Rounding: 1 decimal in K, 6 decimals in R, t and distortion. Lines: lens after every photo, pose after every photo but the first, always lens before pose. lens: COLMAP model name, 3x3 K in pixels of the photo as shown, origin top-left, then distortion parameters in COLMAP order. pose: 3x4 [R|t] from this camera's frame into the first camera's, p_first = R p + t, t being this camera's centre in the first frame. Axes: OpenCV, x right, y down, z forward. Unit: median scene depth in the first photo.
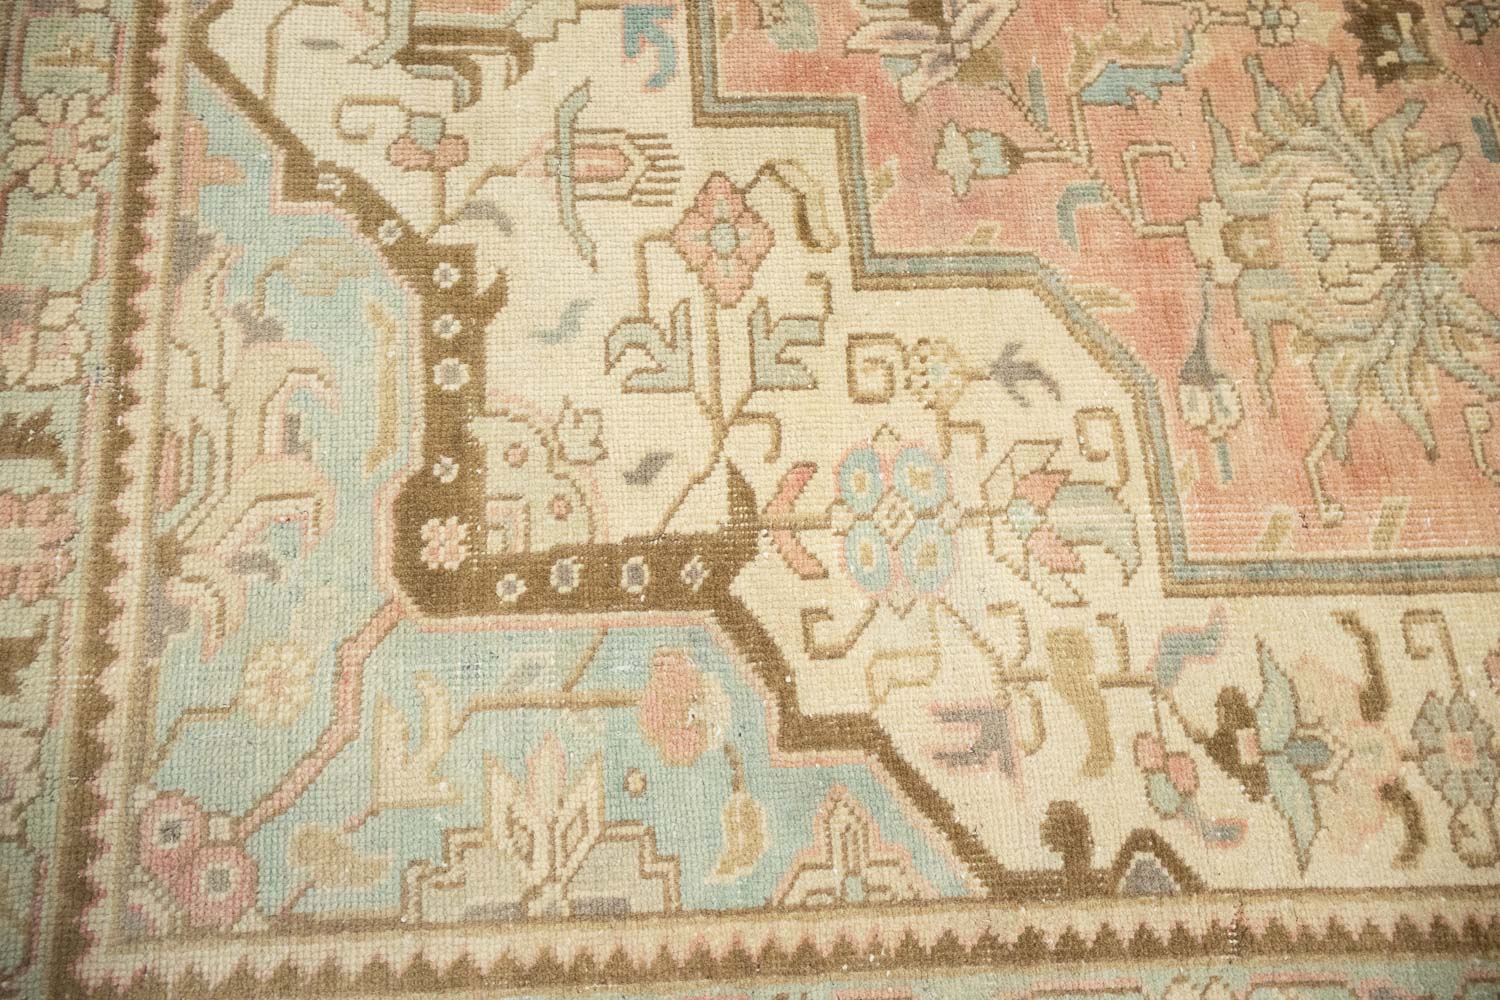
lens RADIAL K [[1250.9, 0, 721.7], [0, 1250.9, 495.4], [0, 0, 1]] dist [0.000413, 0.001165]
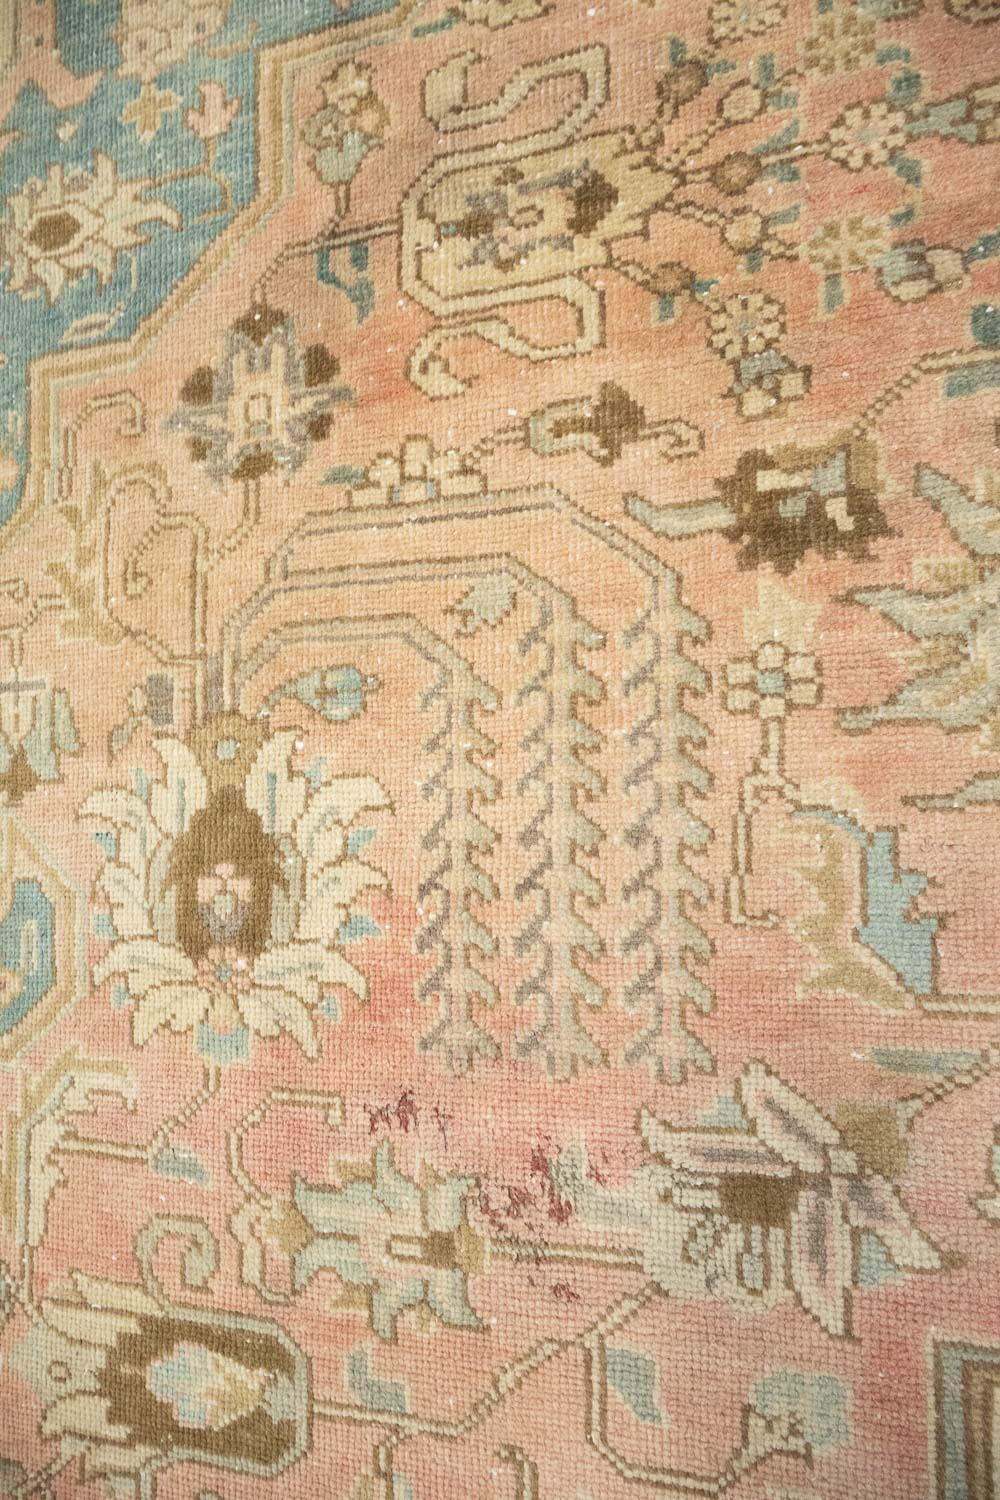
lens RADIAL K [[1250.9, 0, 500.9], [0, 1250.9, 774.4], [0, 0, 1]] dist [0.000413, 0.001165]
pose [[0.007030, -0.999584, -0.027961, 0.458409], [0.997434, 0.009002, -0.071027, -0.540235], [0.071249, -0.027389, 0.997082, 0.347137]]
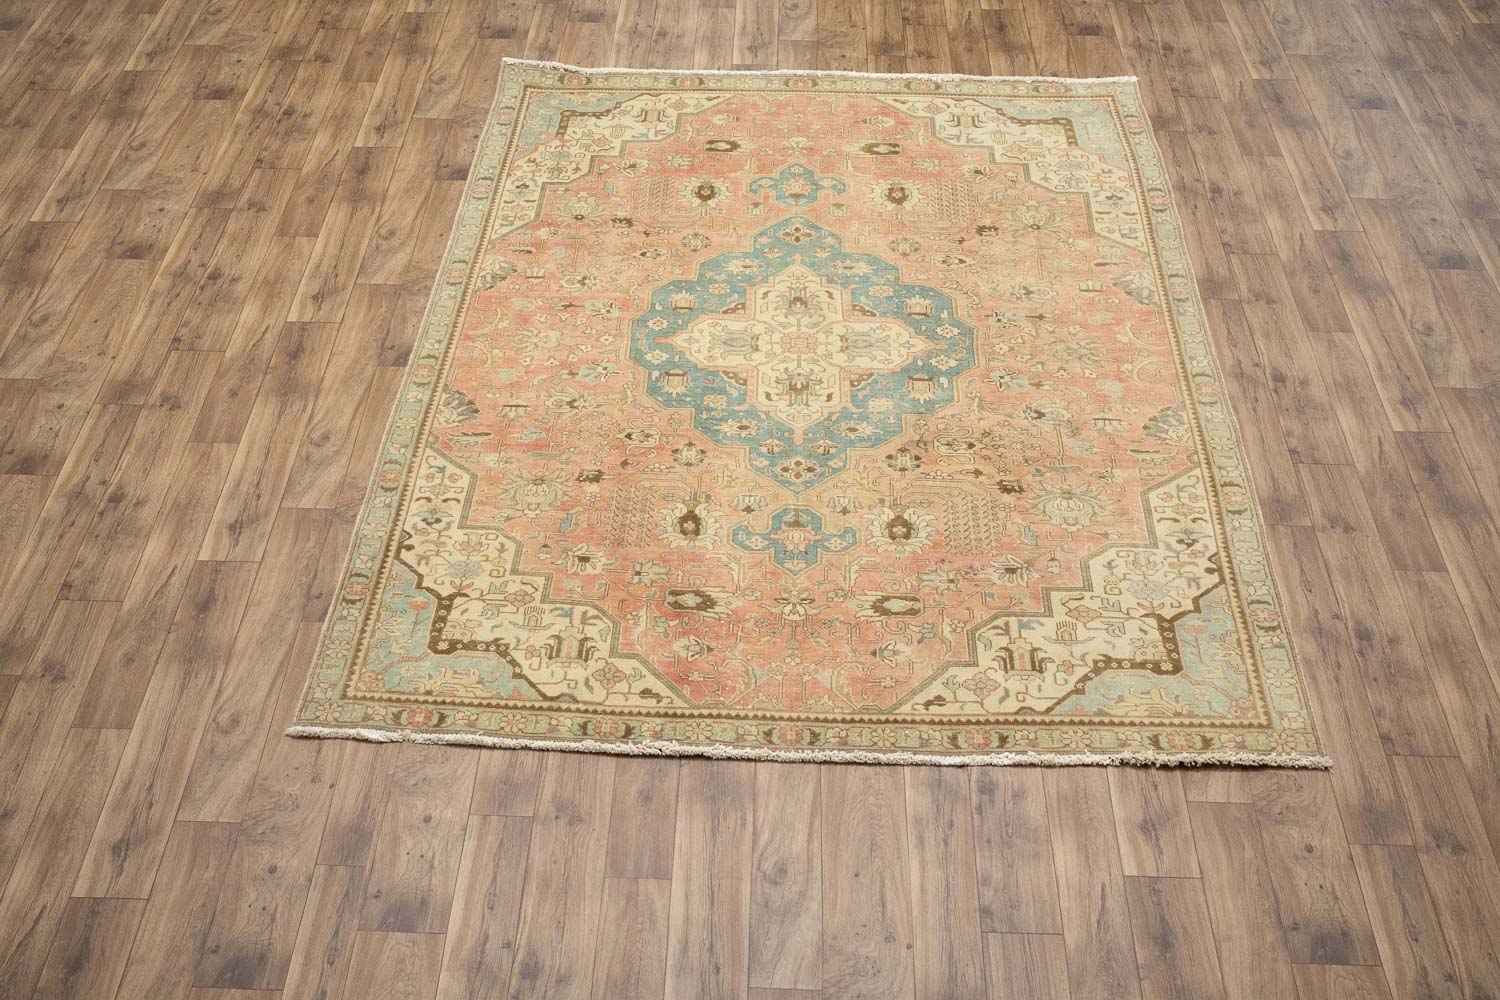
lens RADIAL K [[1513.7, 0, 750.0], [0, 1513.7, 500.0], [0, 0, 1]] dist [-0.021205, -0.008545]
pose [[0.080386, -0.756670, 0.648837, -3.184372], [0.943463, 0.267773, 0.195387, -2.424456], [-0.321584, 0.596447, 0.735415, -2.689049]]
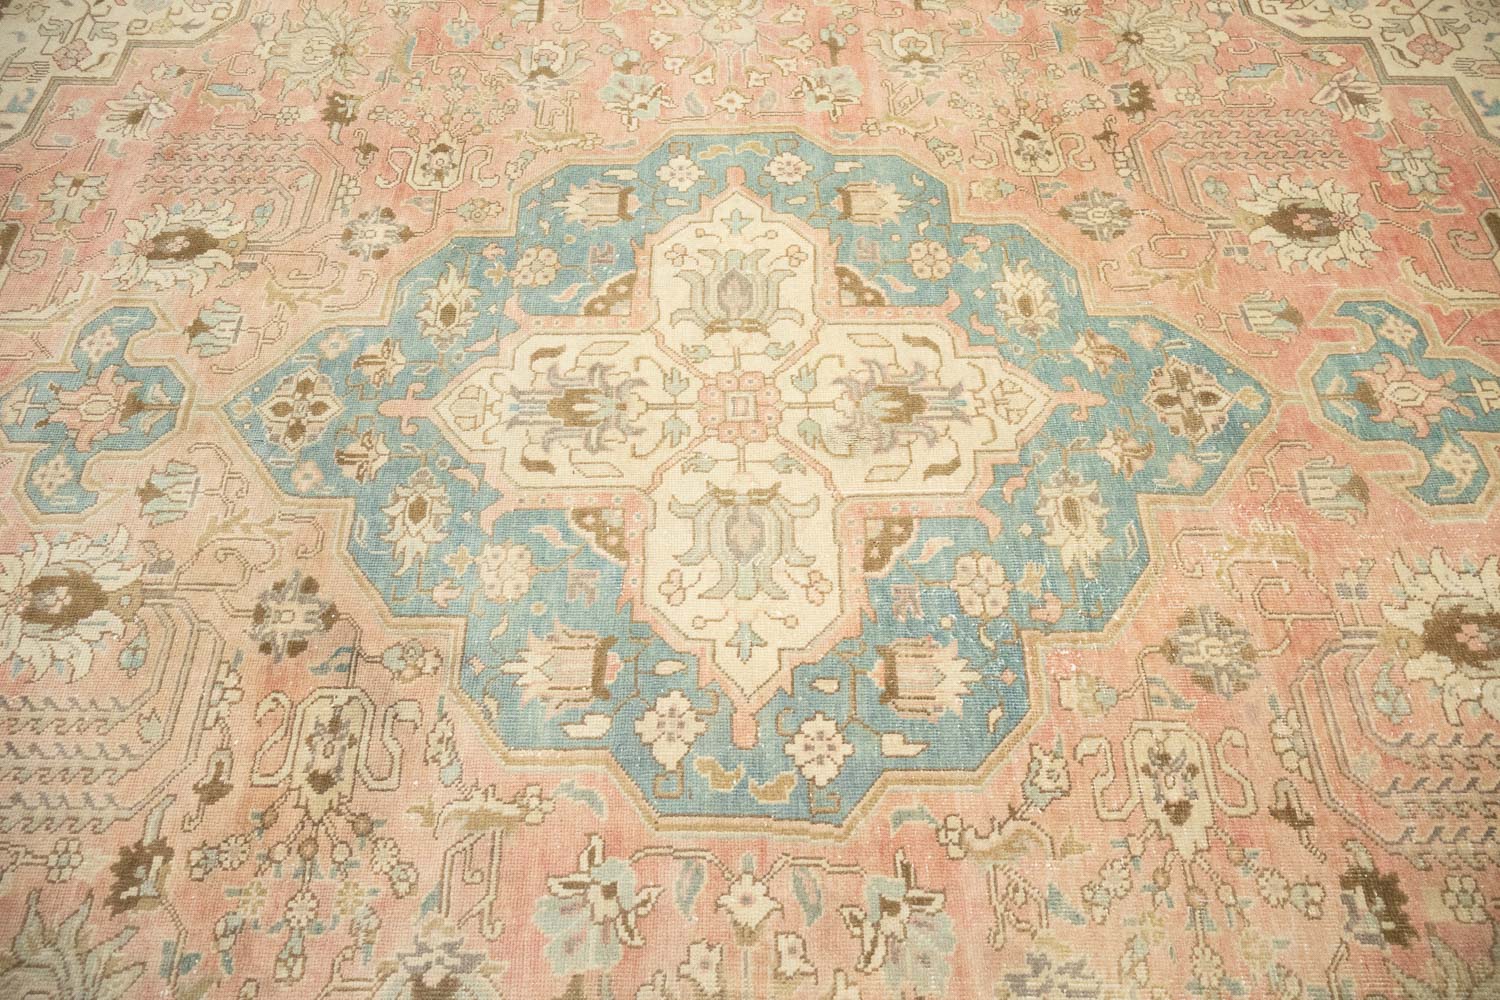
lens RADIAL K [[1250.9, 0, 721.7], [0, 1250.9, 495.4], [0, 0, 1]] dist [0.000413, 0.001165]
pose [[0.996471, -0.000193, -0.083937, 1.517441], [-0.022360, 0.963254, -0.267658, -0.472217], [0.080904, 0.268591, 0.959851, -0.550217]]
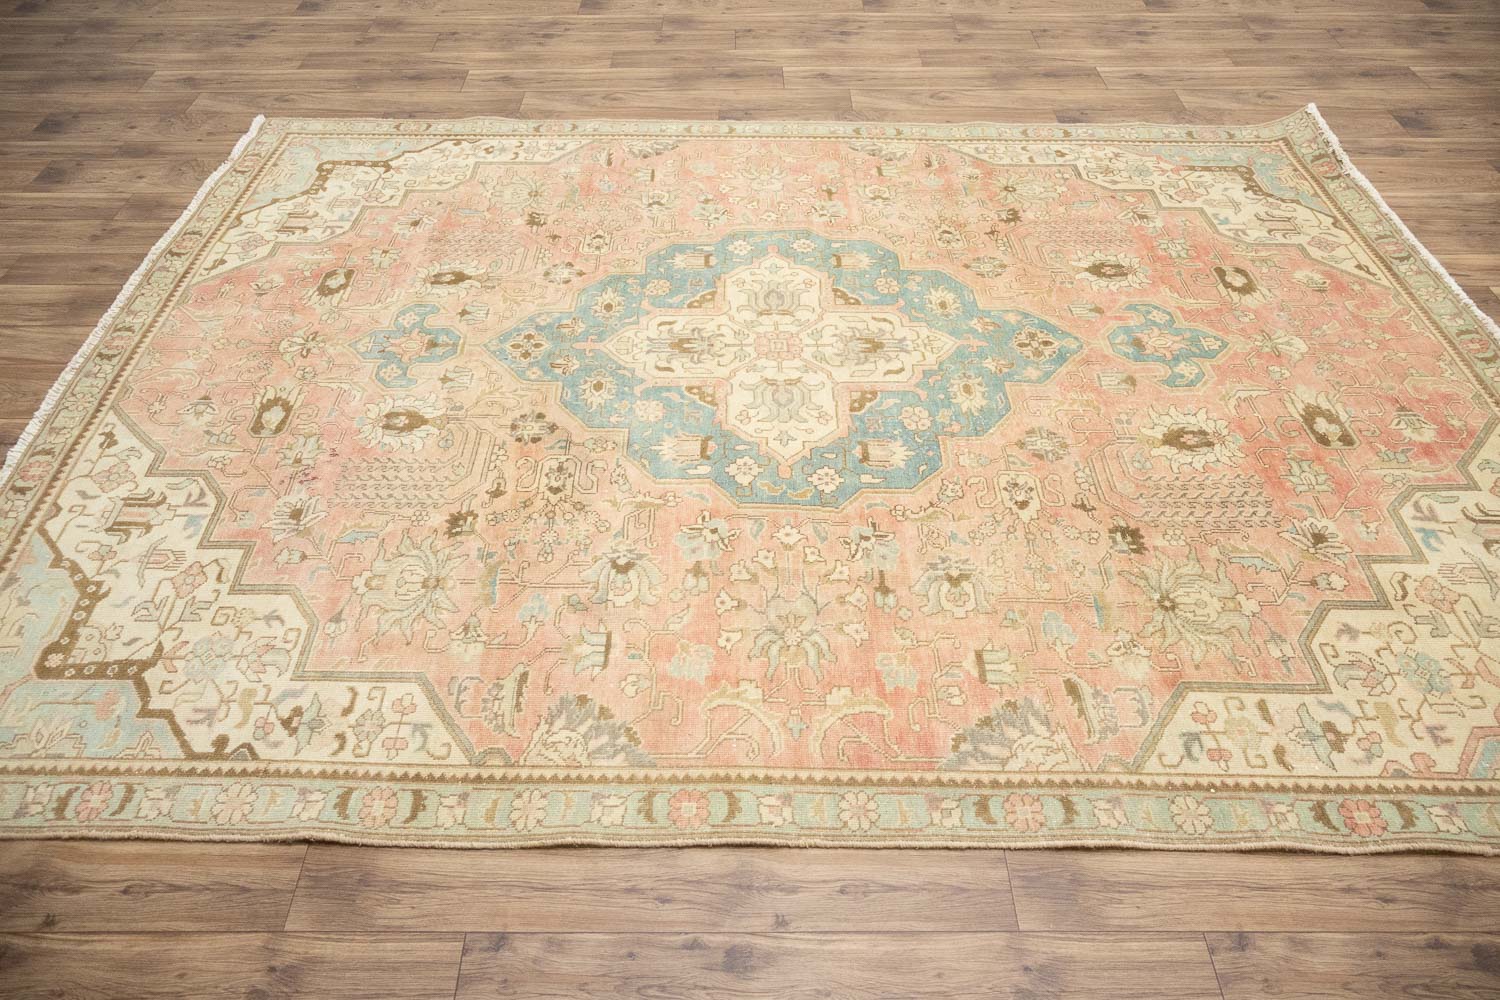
lens RADIAL K [[1250.9, 0, 721.7], [0, 1250.9, 495.4], [0, 0, 1]] dist [0.000413, 0.001165]
pose [[0.995948, -0.017441, -0.088223, 1.522333], [-0.030184, 0.859278, -0.510617, 1.094935], [0.084714, 0.511211, 0.855270, -1.512450]]
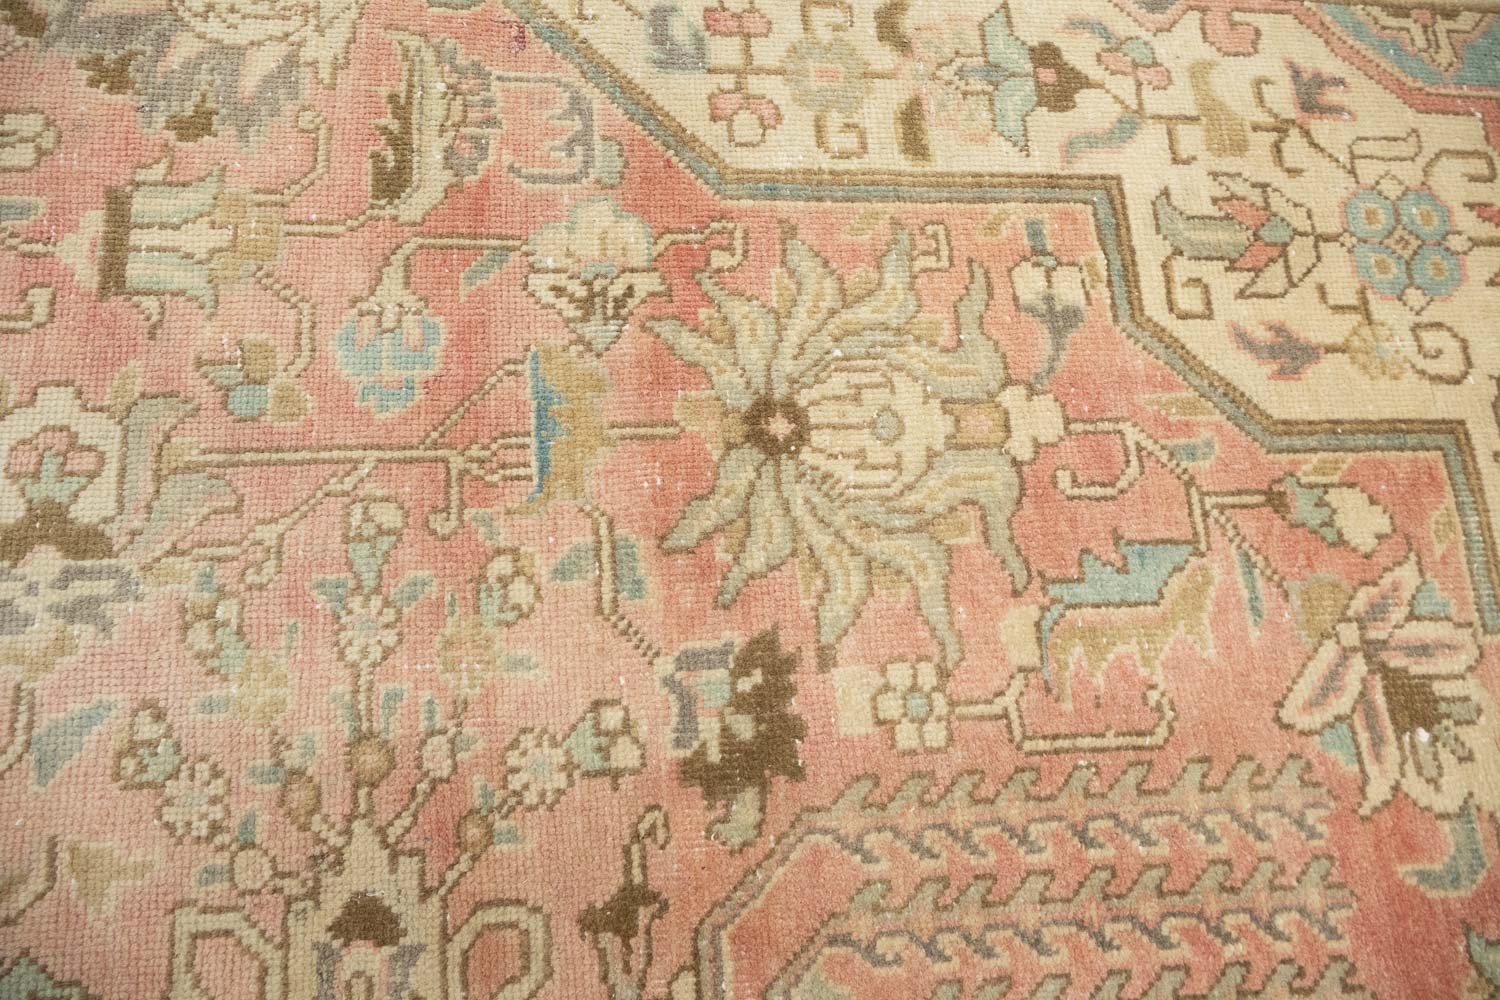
lens RADIAL K [[1250.9, 0, 721.7], [0, 1250.9, 495.4], [0, 0, 1]] dist [0.000413, 0.001165]
pose [[0.999715, 0.008547, 0.022297, 2.115923], [-0.008929, 0.999814, 0.017071, -2.125296], [-0.022147, -0.017266, 0.999606, 0.971301]]
